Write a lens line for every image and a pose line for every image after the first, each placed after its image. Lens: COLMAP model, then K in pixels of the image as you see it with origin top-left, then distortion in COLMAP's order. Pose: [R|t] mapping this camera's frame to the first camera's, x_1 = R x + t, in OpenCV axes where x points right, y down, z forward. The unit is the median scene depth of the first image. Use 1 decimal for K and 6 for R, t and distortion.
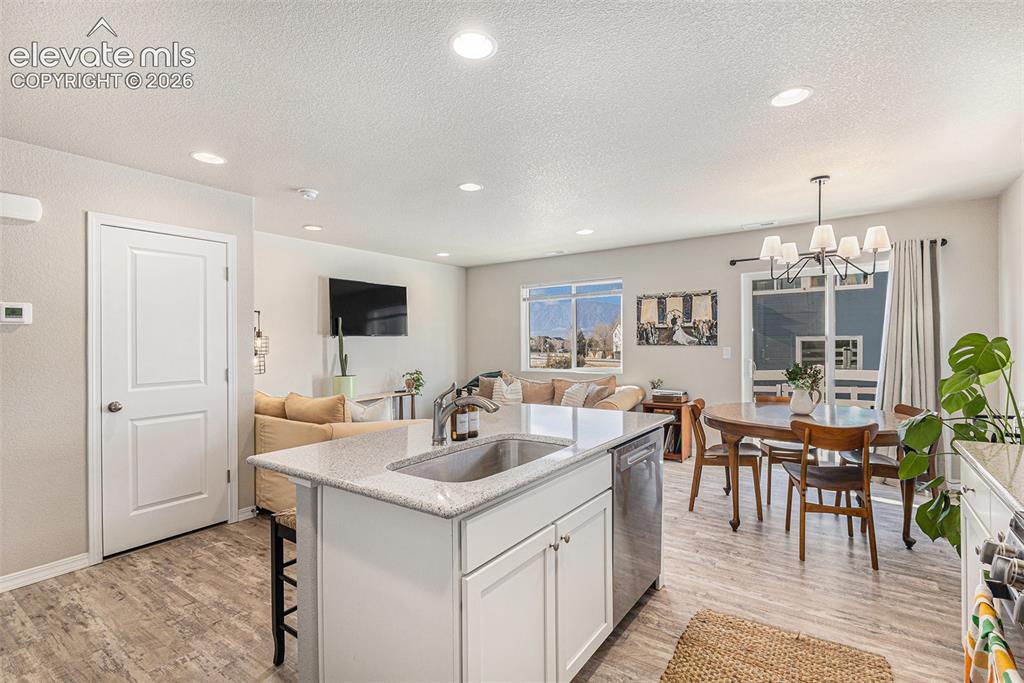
lens RADIAL K [[473.2, 0, 512.0], [0, 473.2, 341.5], [0, 0, 1]] dist [0.001422, 0.000276]
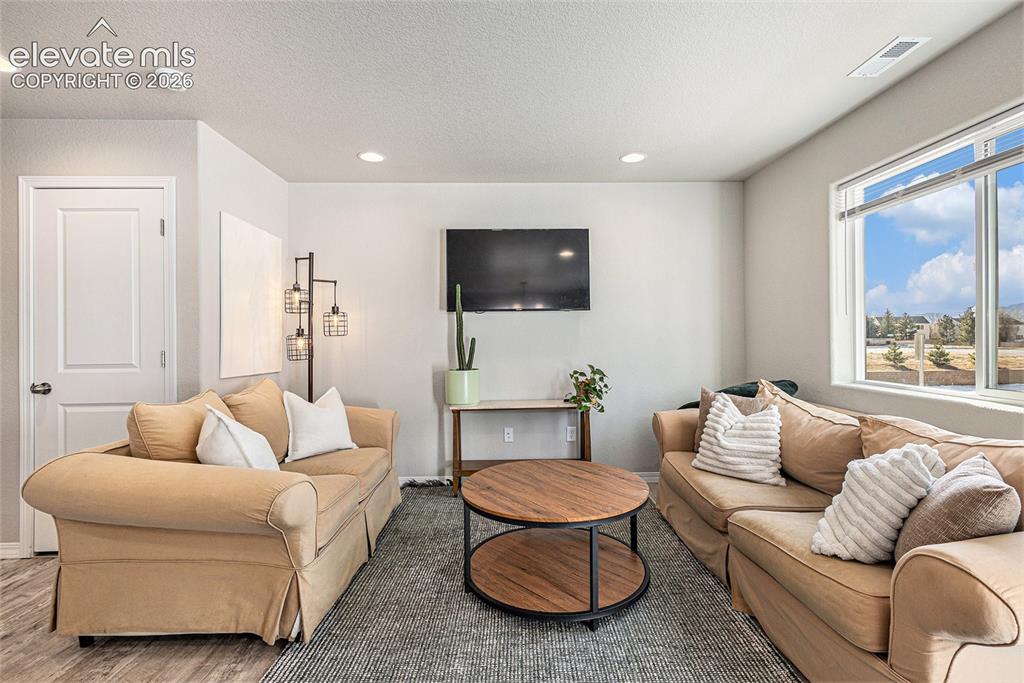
lens RADIAL K [[473.2, 0, 512.0], [0, 473.2, 341.5], [0, 0, 1]] dist [0.001422, 0.000276]
pose [[0.606862, 0.011281, -0.794727, 0.227161], [0.002747, 0.999864, 0.016290, 0.020723], [0.794802, -0.012069, 0.606749, 0.650141]]
